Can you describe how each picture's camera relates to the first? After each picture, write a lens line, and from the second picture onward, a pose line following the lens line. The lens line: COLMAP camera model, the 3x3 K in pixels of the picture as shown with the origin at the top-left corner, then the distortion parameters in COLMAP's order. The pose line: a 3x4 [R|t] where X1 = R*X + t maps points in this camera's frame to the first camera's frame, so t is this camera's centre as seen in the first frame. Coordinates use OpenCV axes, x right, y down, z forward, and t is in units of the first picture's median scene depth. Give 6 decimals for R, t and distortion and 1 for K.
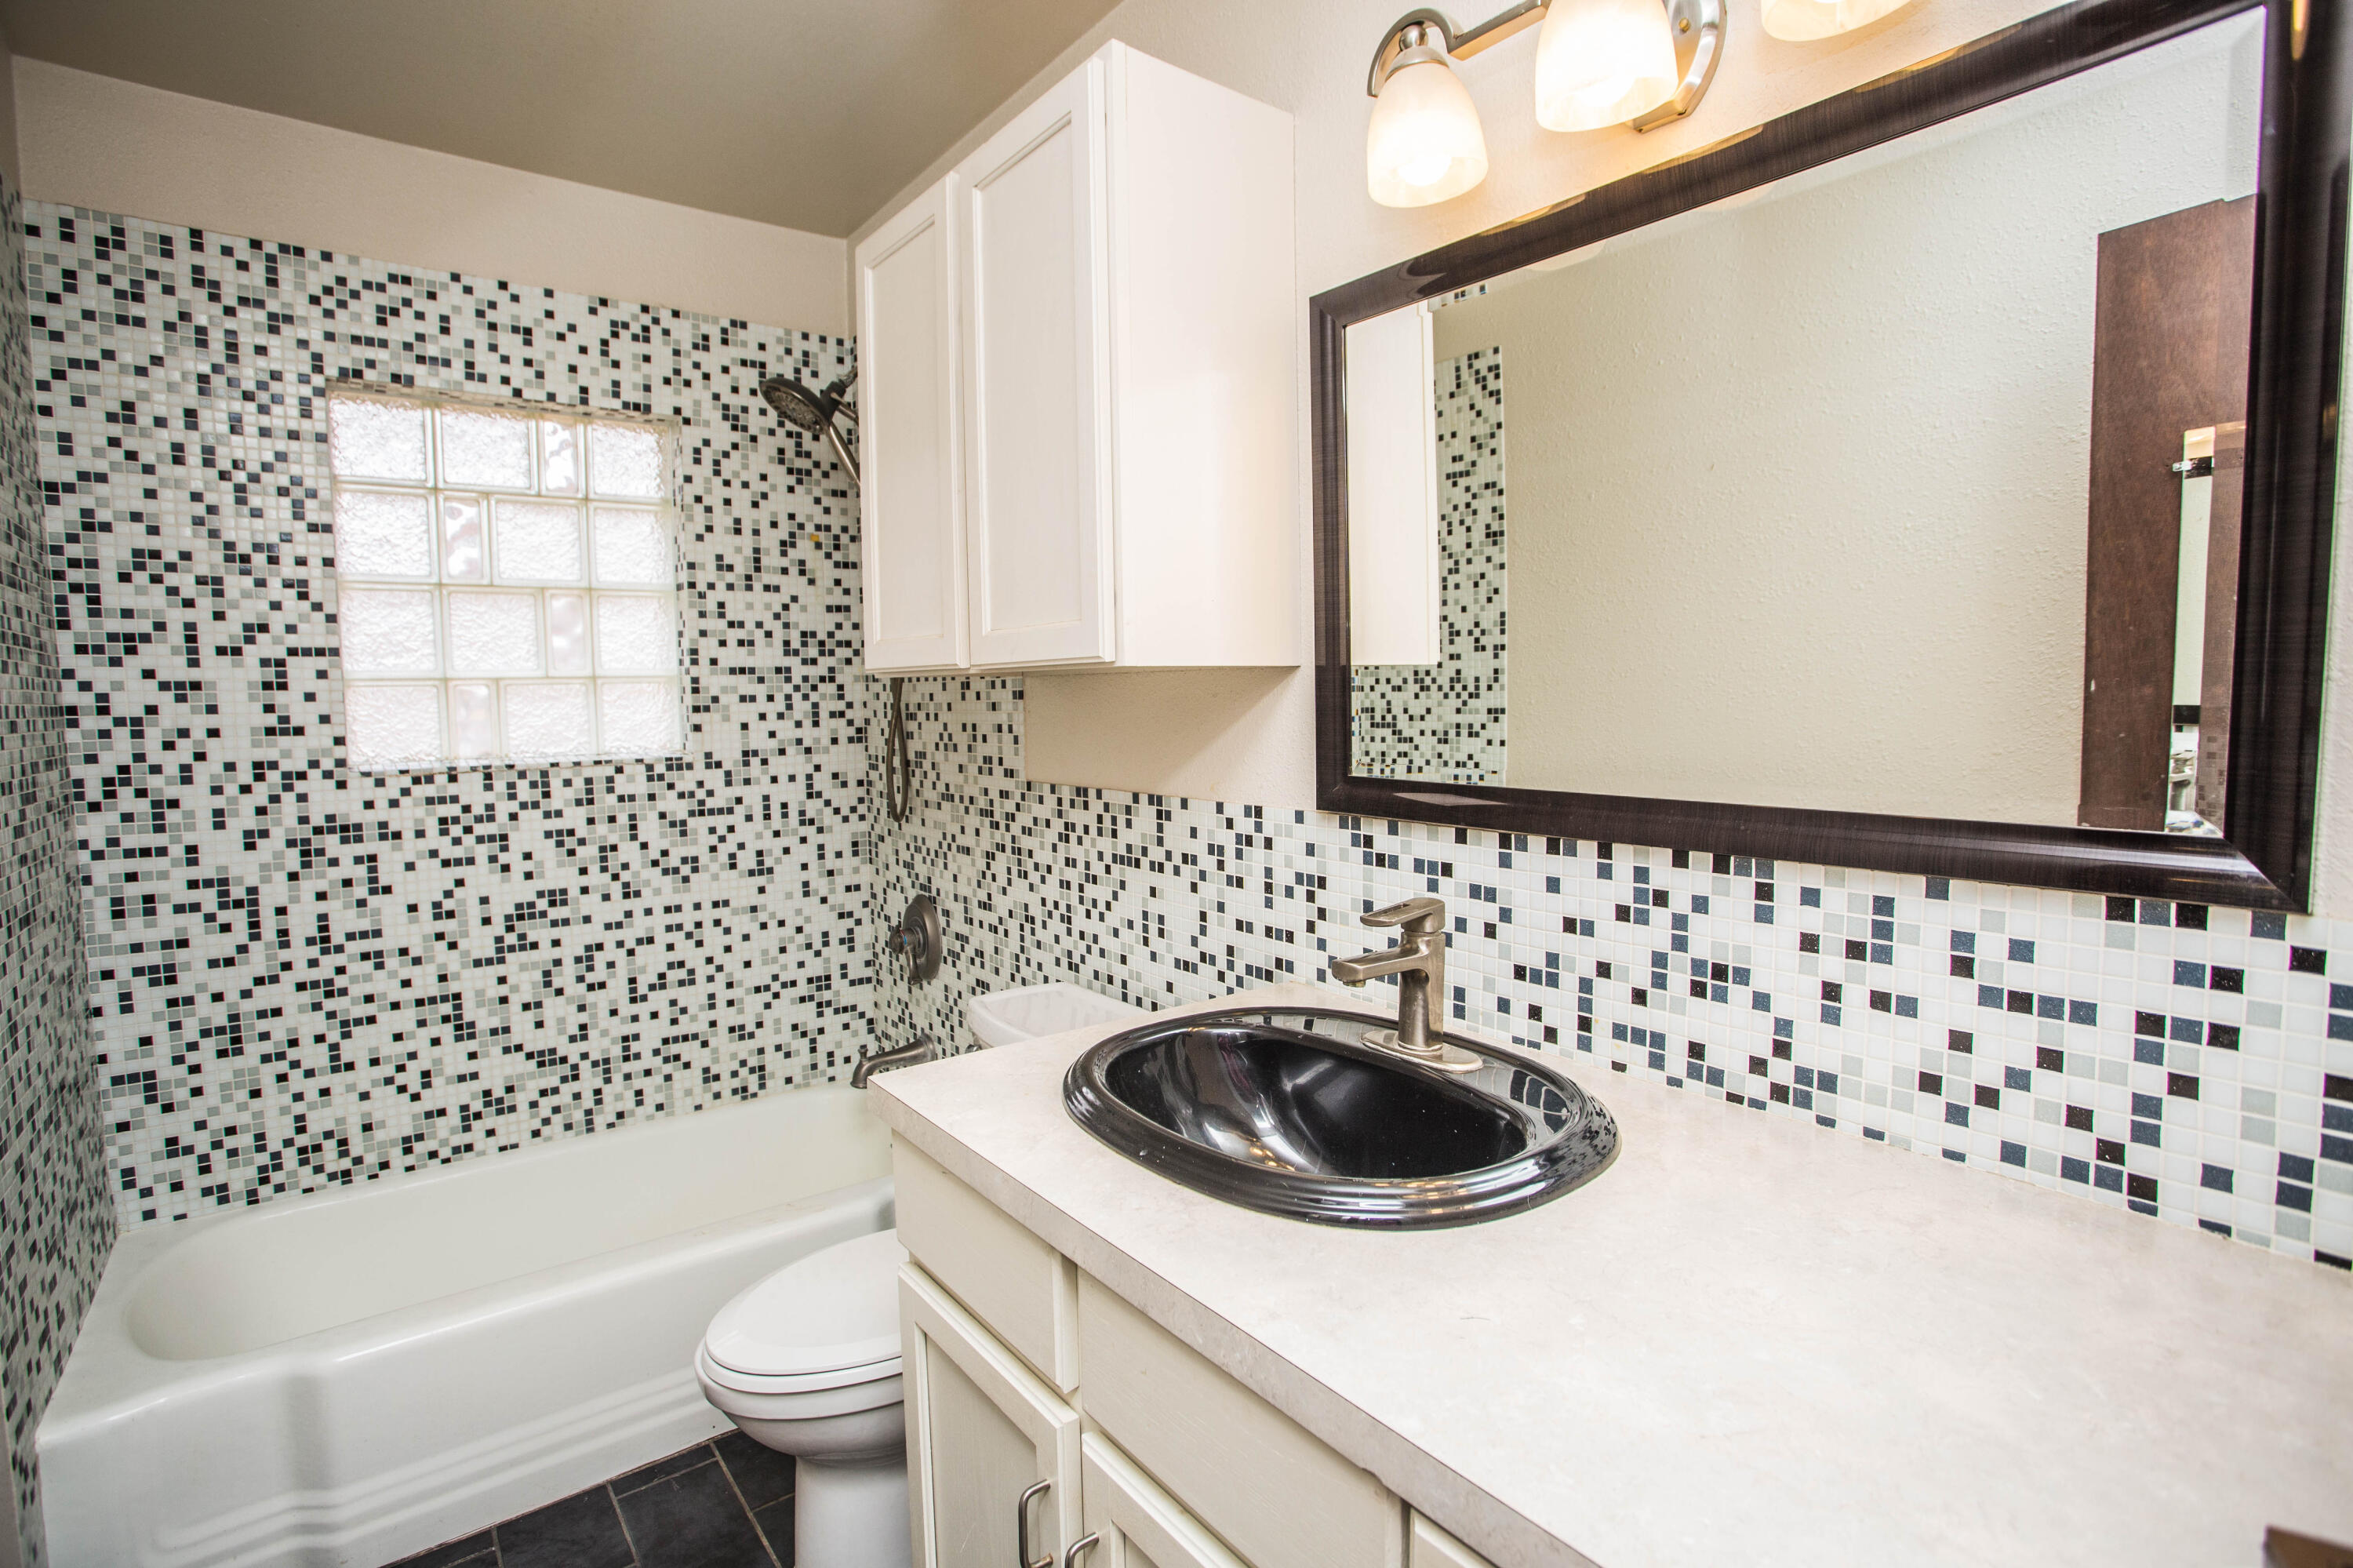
lens RADIAL K [[1160.1, 0, 1163.7], [0, 1160.1, 774.6], [0, 0, 1]] dist [-0.073171, 0.030120]
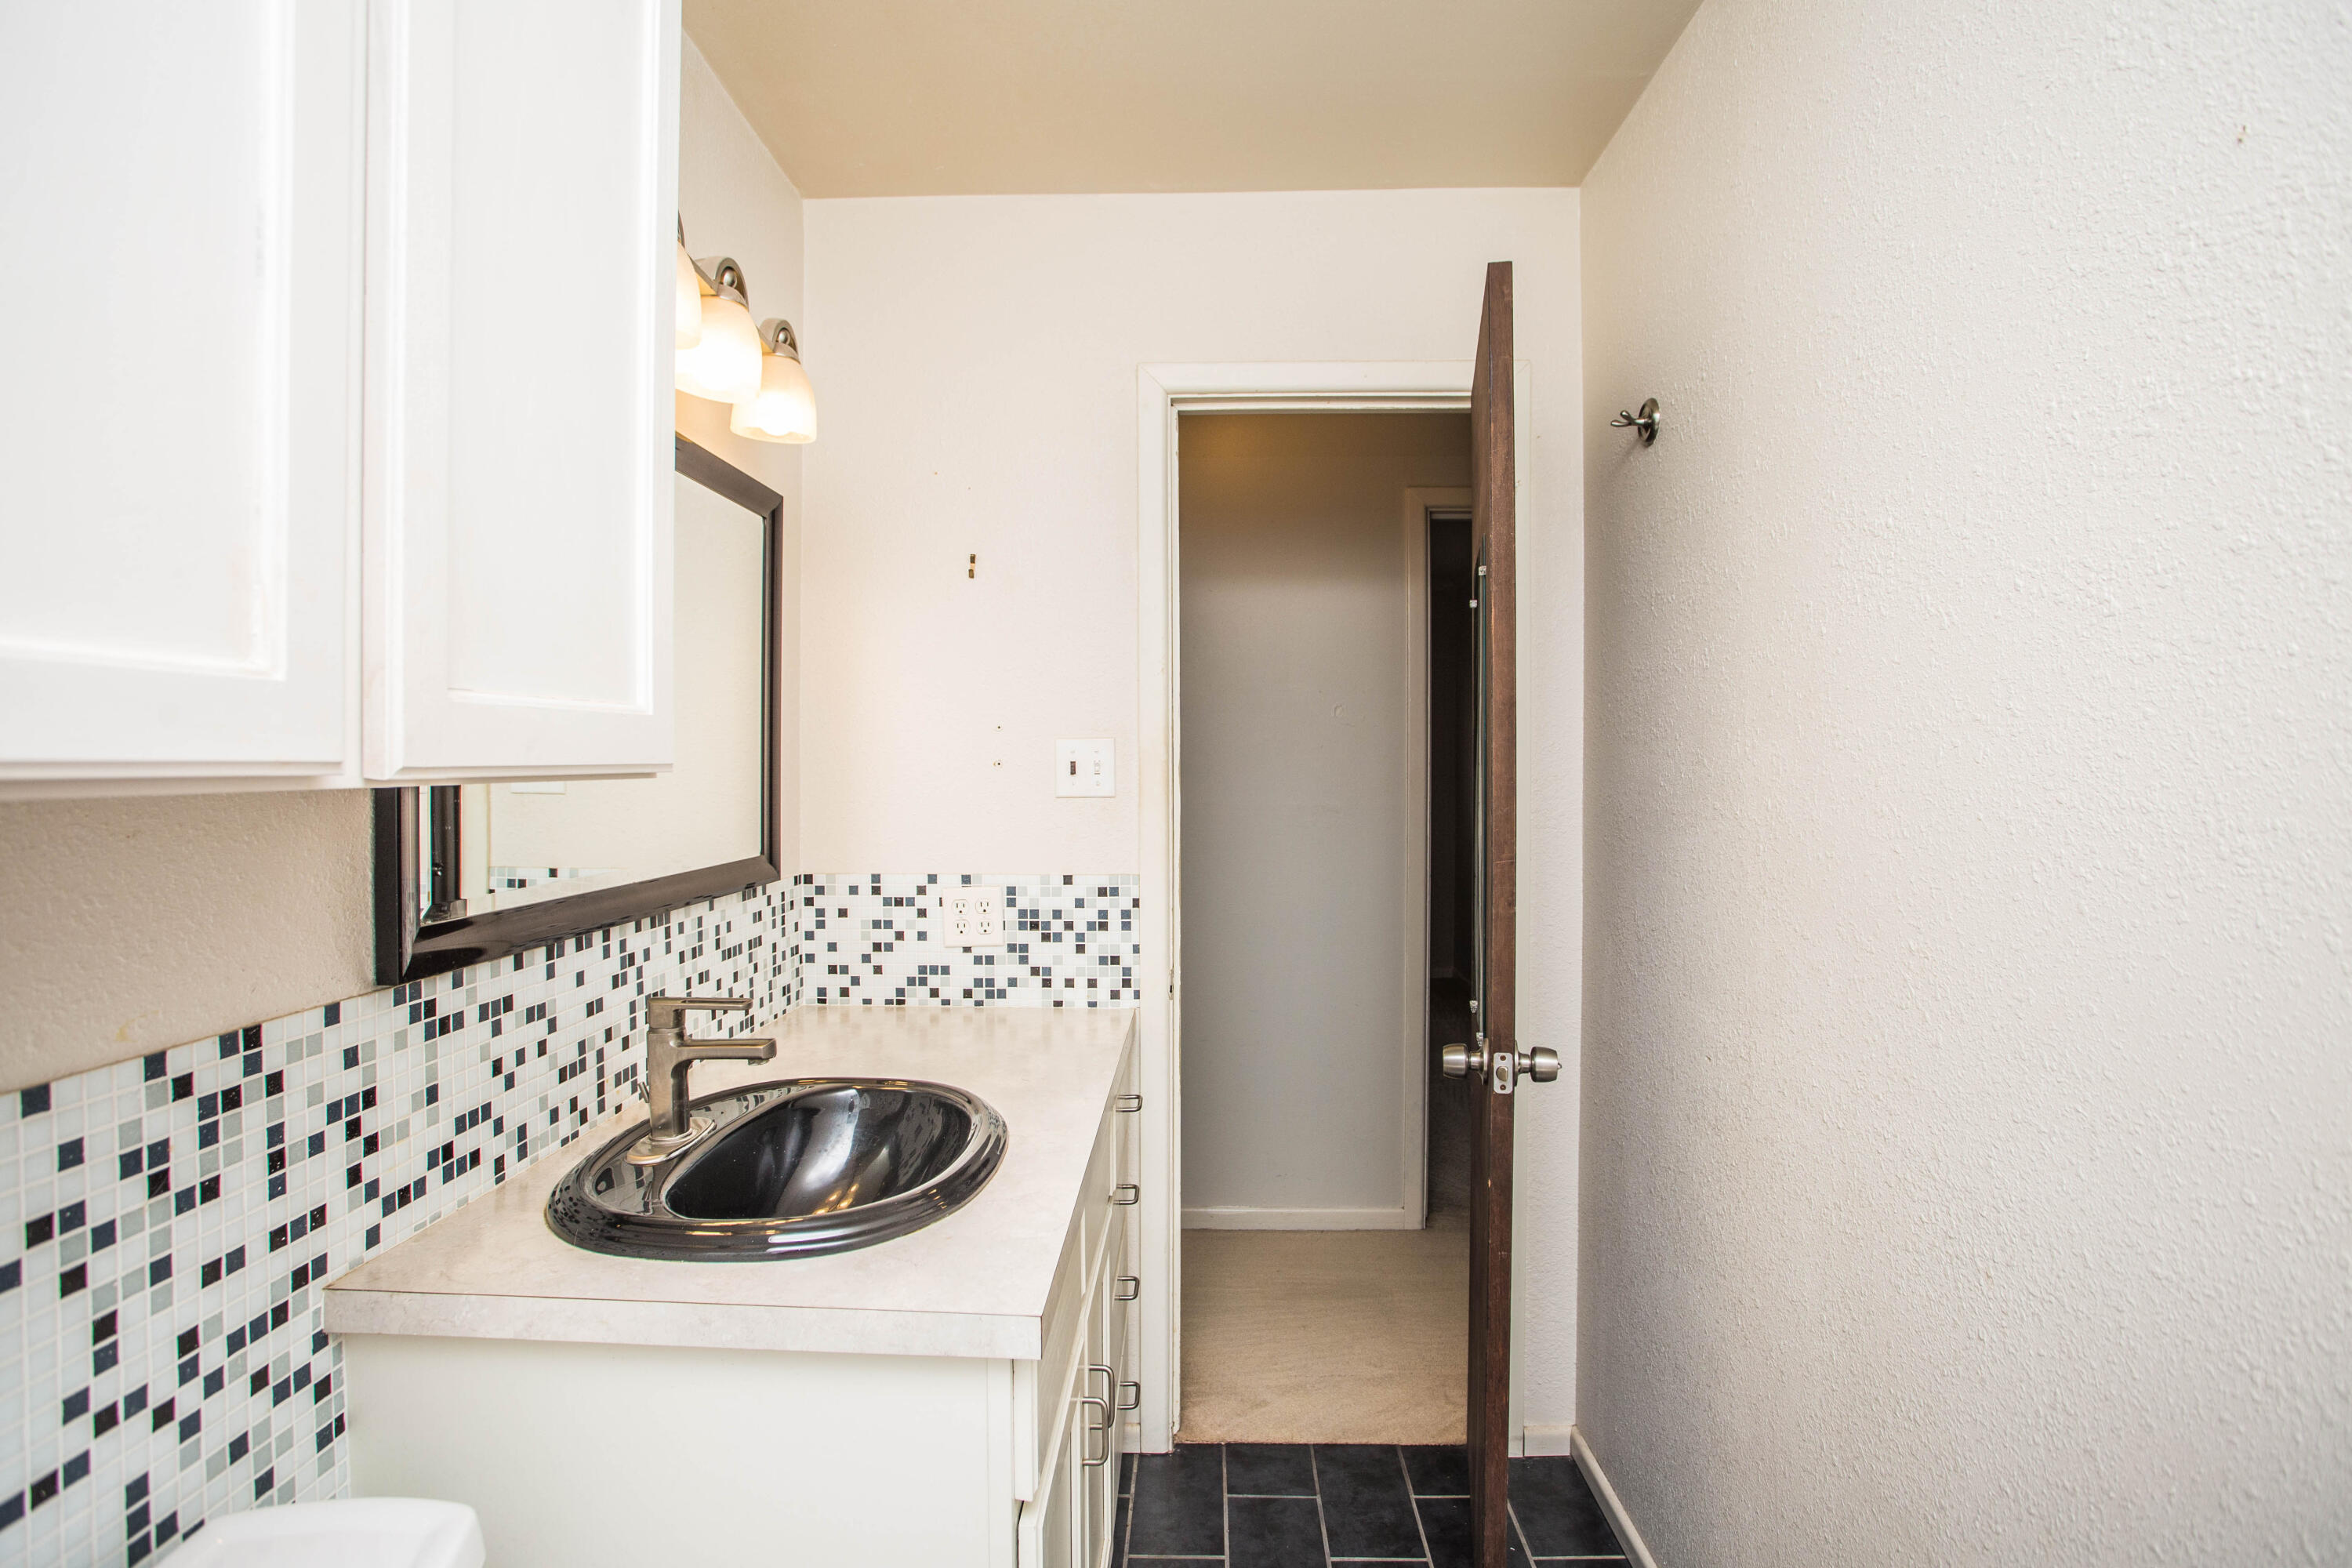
lens RADIAL K [[1159.5, 0, 1178.6], [0, 1159.5, 776.1], [0, 0, 1]] dist [-0.073171, 0.030120]
pose [[-0.791999, 0.011490, 0.610415, -0.585013], [0.059278, 0.996546, 0.058153, -0.095039], [-0.607638, 0.082241, -0.789944, 1.115513]]
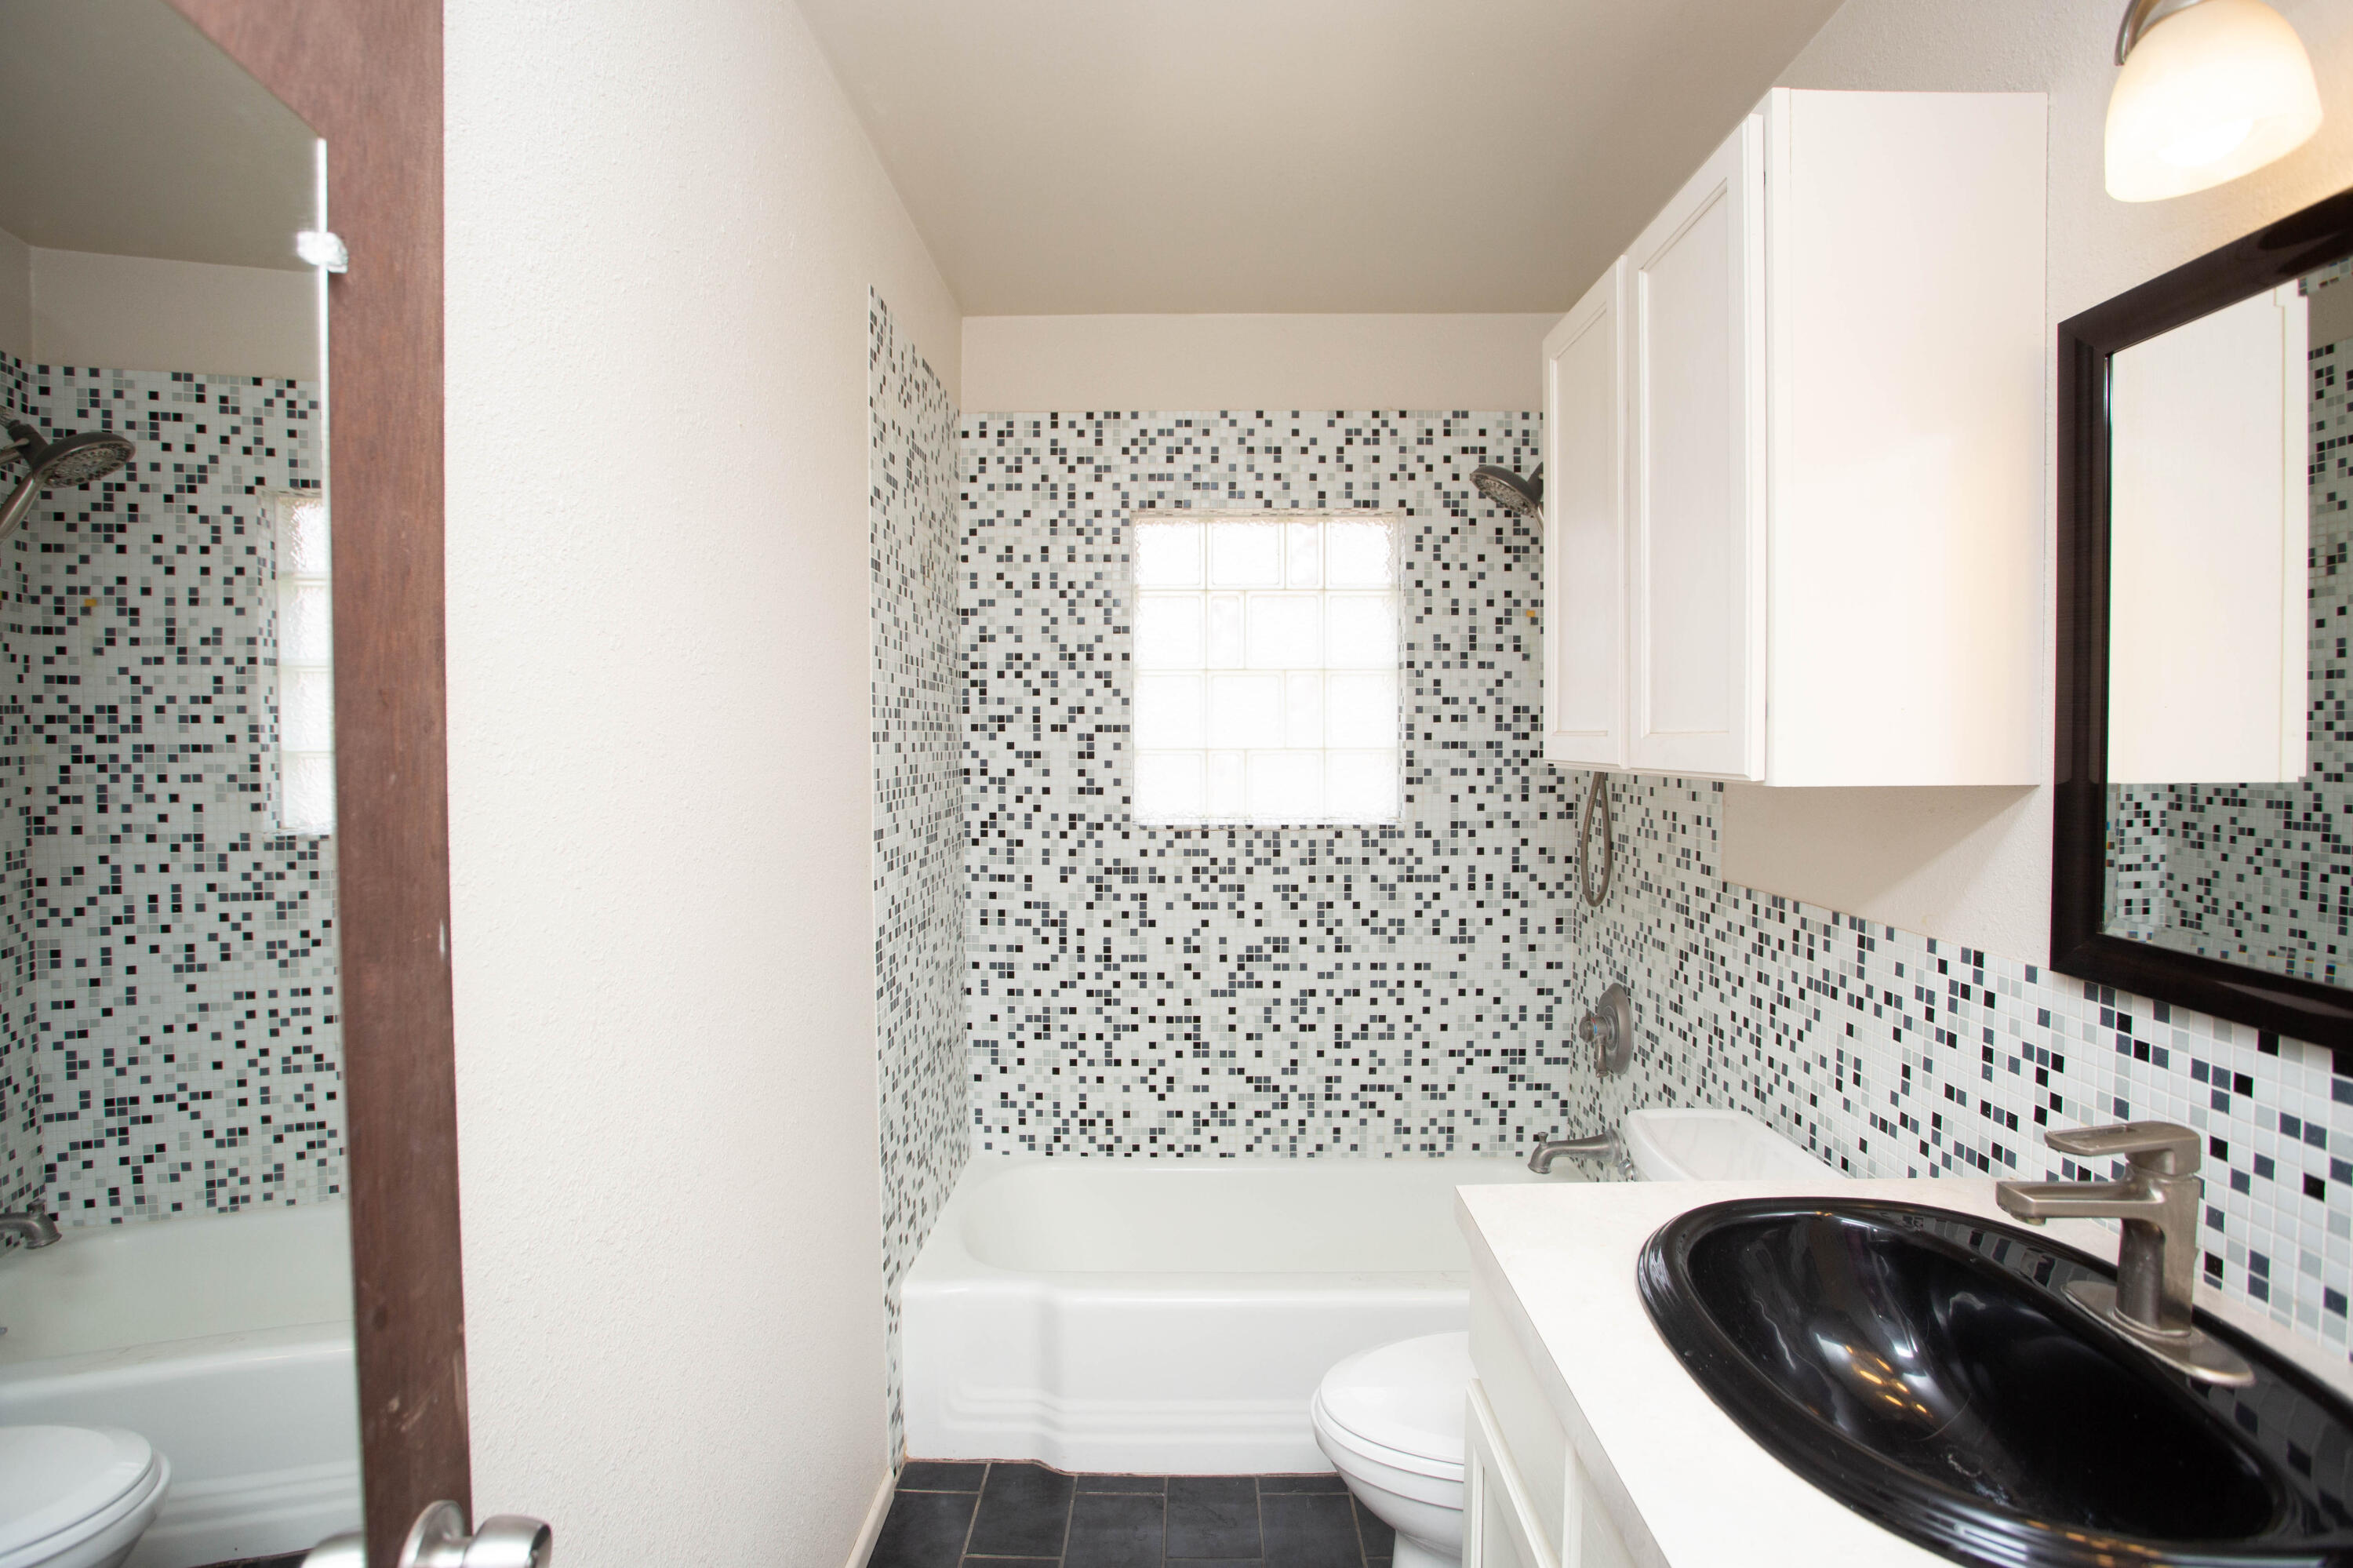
lens RADIAL K [[1160.1, 0, 1145.1], [0, 1160.1, 775.4], [0, 0, 1]] dist [-0.073171, 0.030120]
pose [[0.777411, 0.032674, -0.628143, 0.114676], [-0.052315, 0.998549, -0.012805, -0.054038], [0.626813, 0.042816, 0.777992, 0.016385]]
